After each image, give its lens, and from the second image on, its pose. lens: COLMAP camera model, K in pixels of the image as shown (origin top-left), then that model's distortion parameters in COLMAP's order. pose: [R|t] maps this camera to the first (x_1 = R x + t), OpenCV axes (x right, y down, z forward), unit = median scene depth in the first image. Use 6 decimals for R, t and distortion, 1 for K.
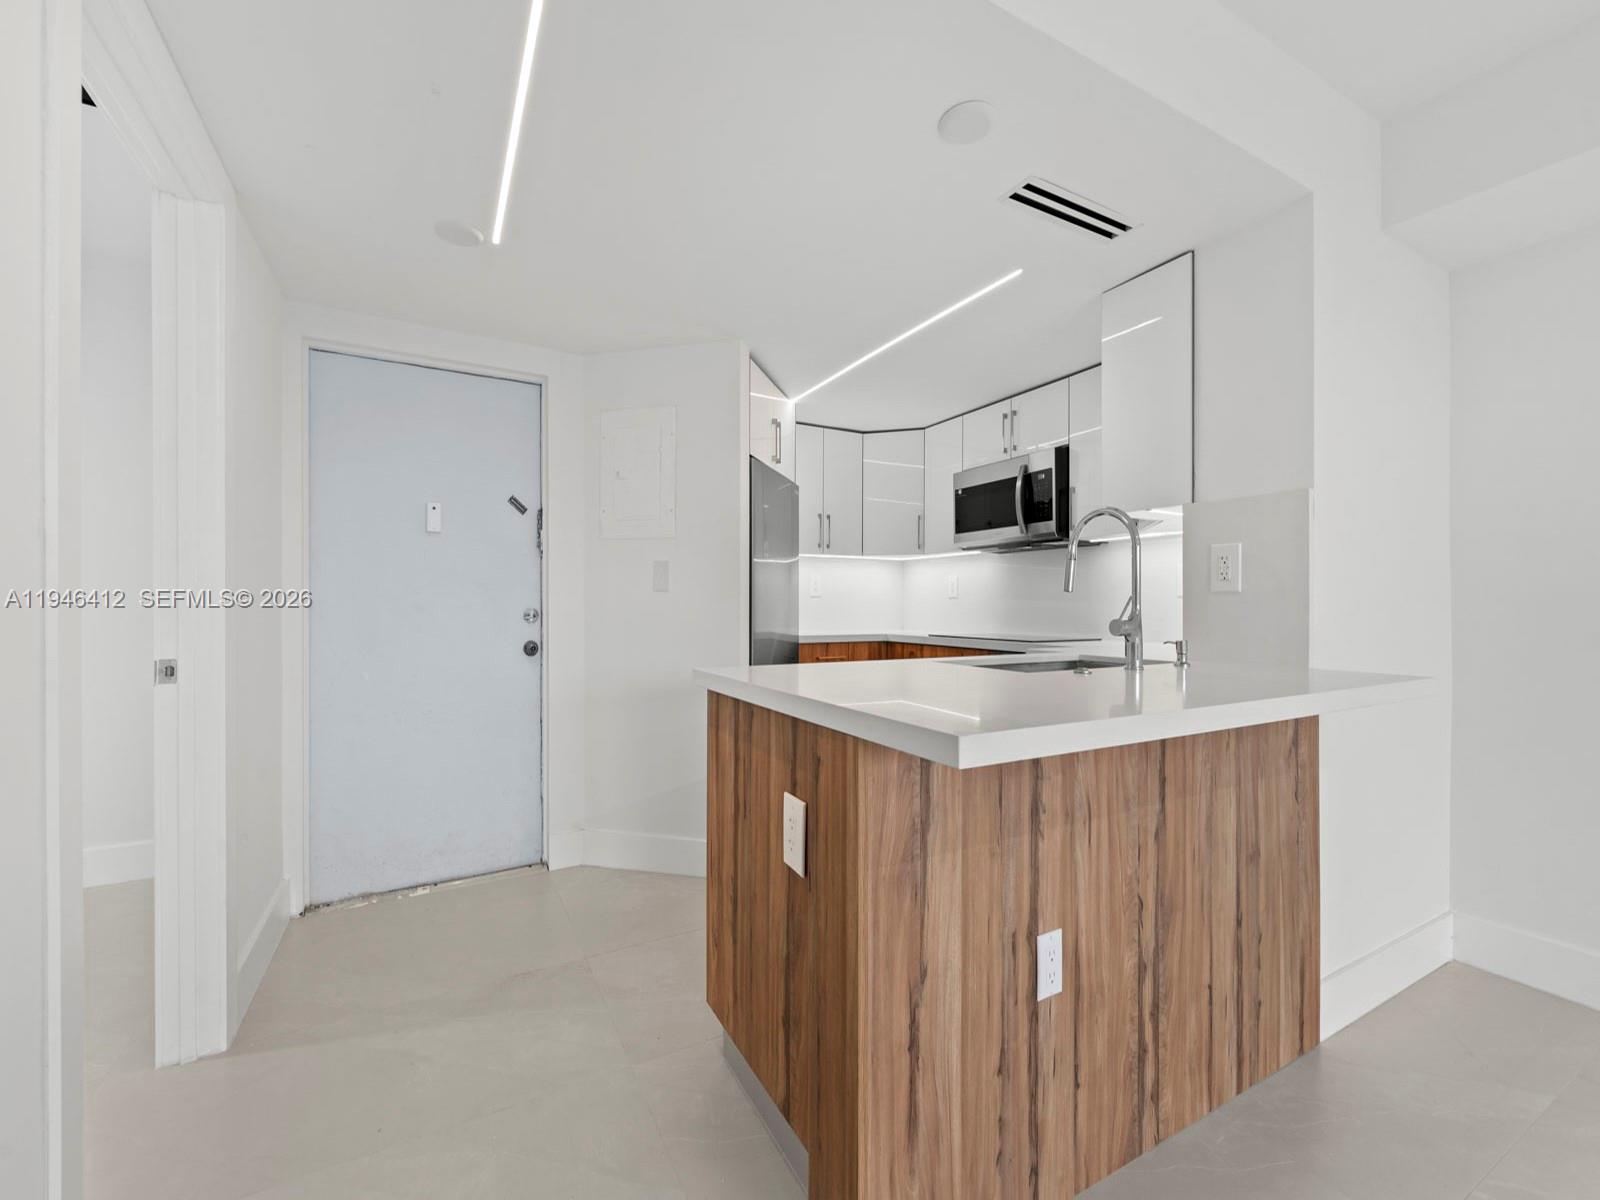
lens RADIAL K [[646.8, 0, 793.3], [0, 646.8, 604.6], [0, 0, 1]] dist [-0.001614, -0.000192]
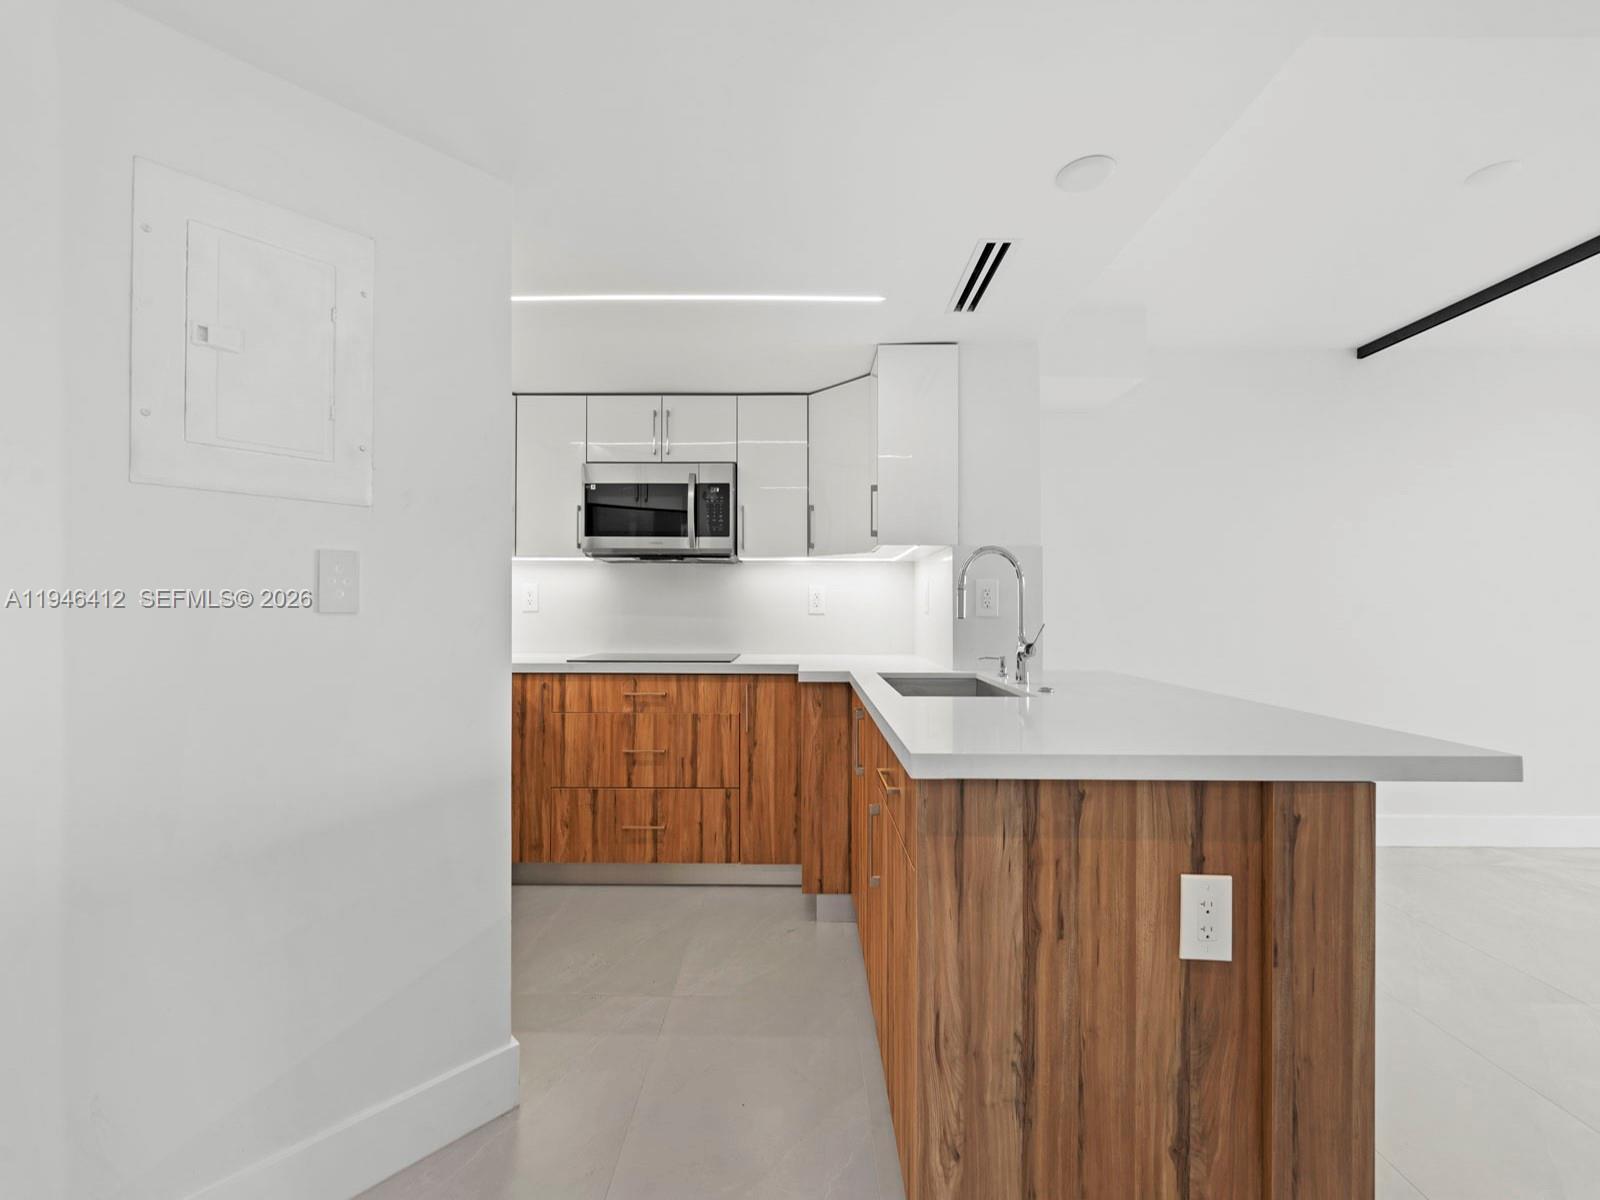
lens RADIAL K [[646.8, 0, 793.3], [0, 646.8, 604.6], [0, 0, 1]] dist [-0.001614, -0.000192]
pose [[0.483249, 0.002306, 0.875480, -0.906937], [-0.001750, 0.999997, -0.001668, -0.054624], [-0.875481, -0.000726, 0.483252, 0.946566]]
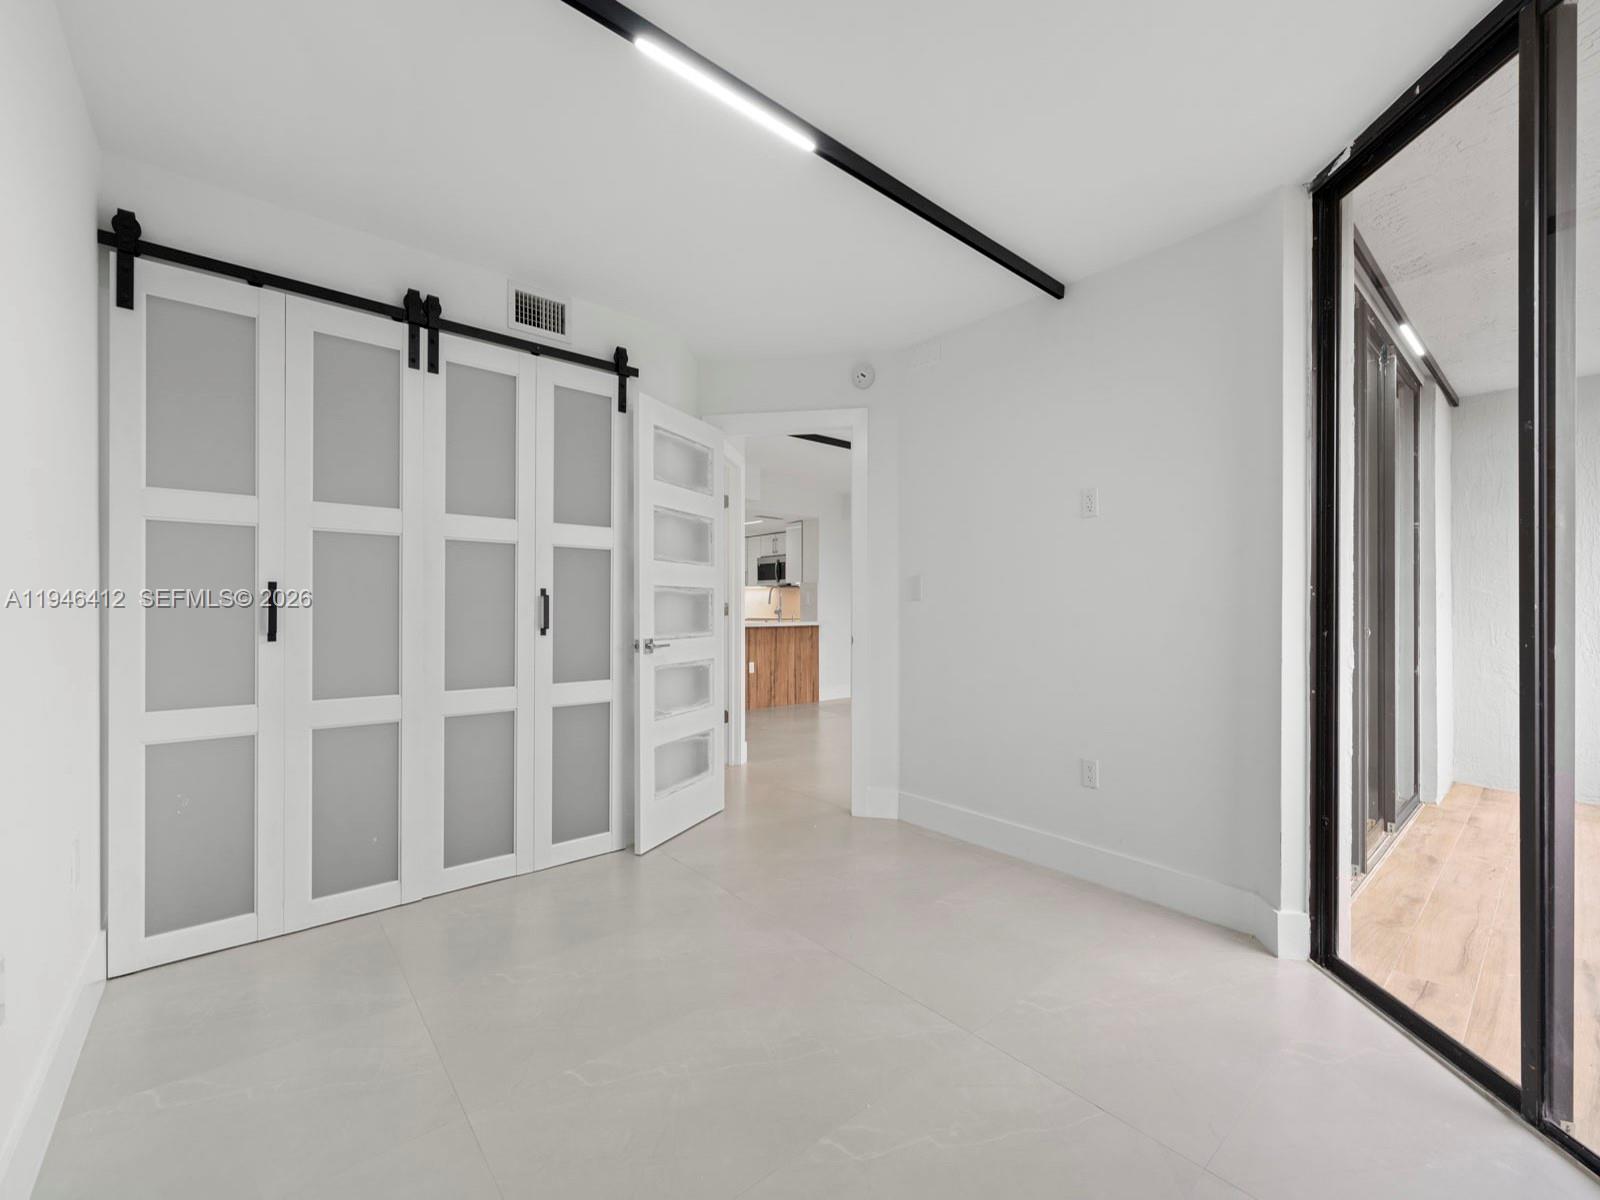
lens RADIAL K [[639.9, 0, 792.7], [0, 639.9, 602.4], [0, 0, 1]] dist [0.000460, -0.000053]
pose [[0.979801, 0.001308, 0.199972, -0.365269], [-0.000917, 0.999997, -0.002049, -0.030137], [-0.199974, 0.001824, 0.979800, -4.284405]]
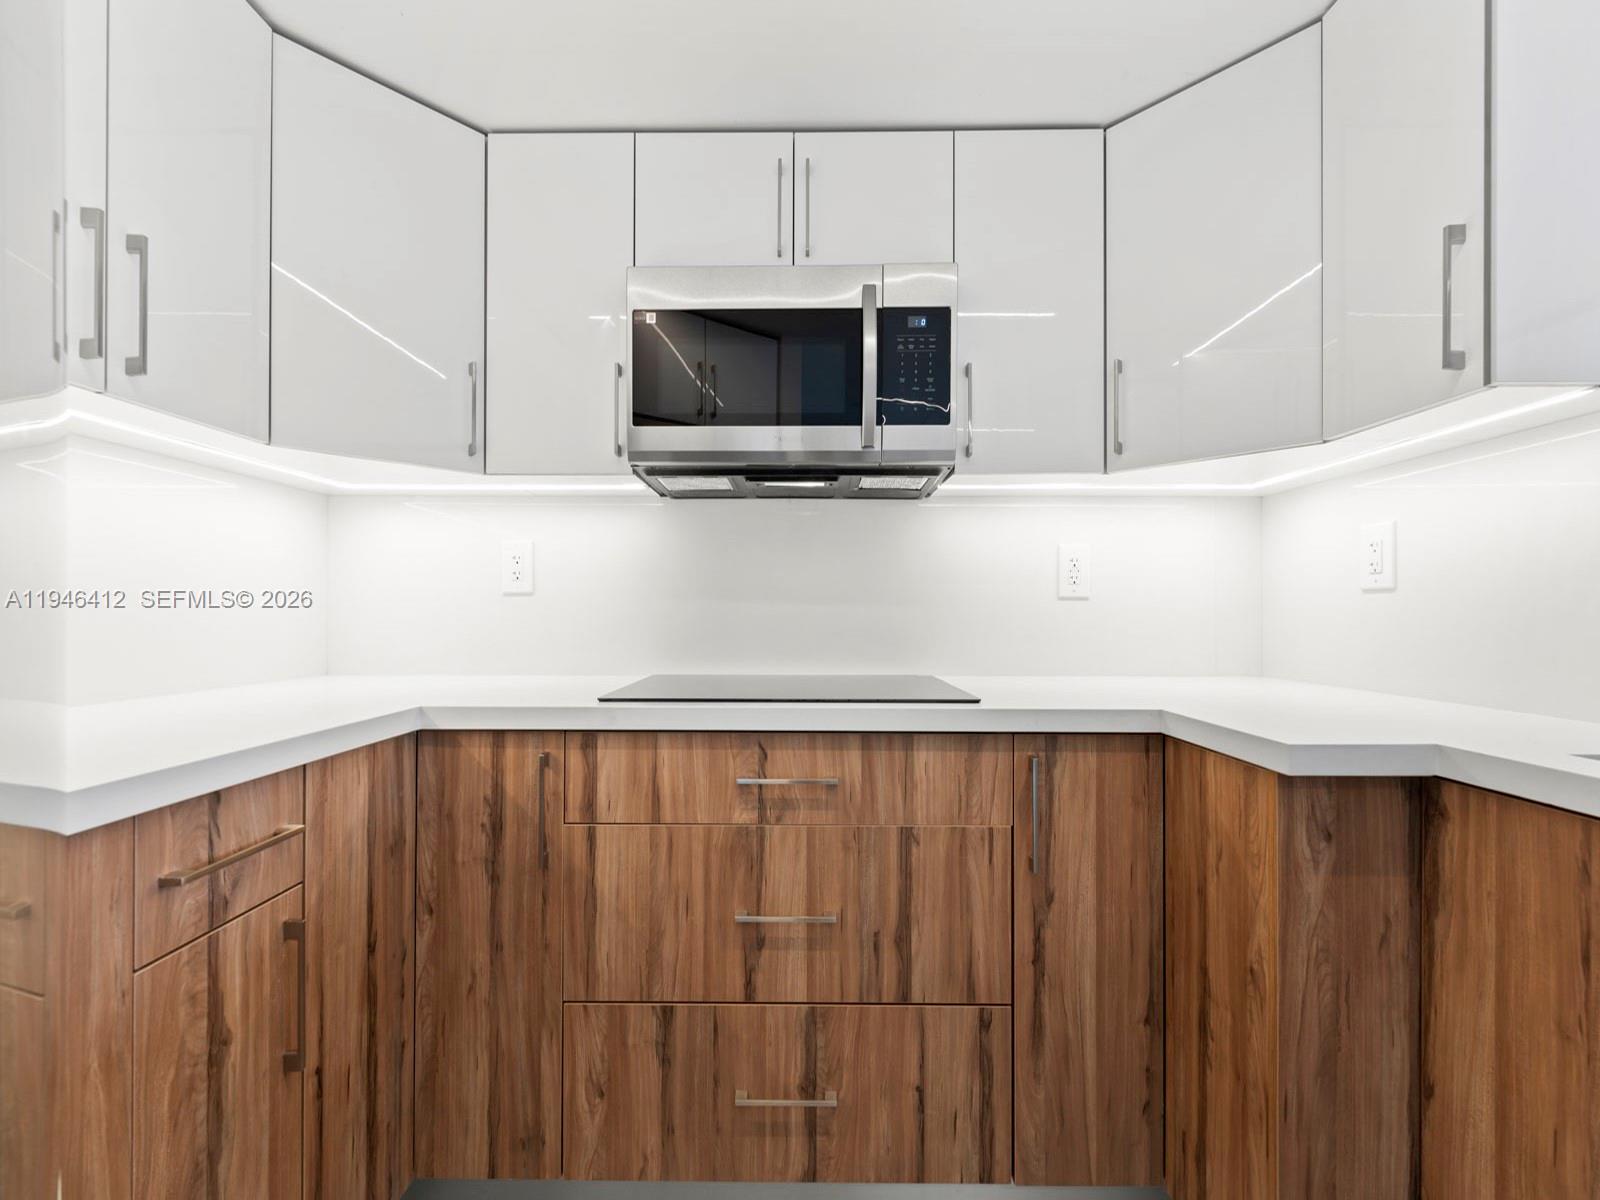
lens RADIAL K [[651.4, 0, 801.4], [0, 651.4, 601.3], [0, 0, 1]] dist [-0.000076, -0.000148]
pose [[0.479488, 0.001496, 0.877547, -0.109048], [-0.000023, 0.999999, -0.001692, -0.011980], [-0.877548, 0.000791, 0.479487, 1.893519]]
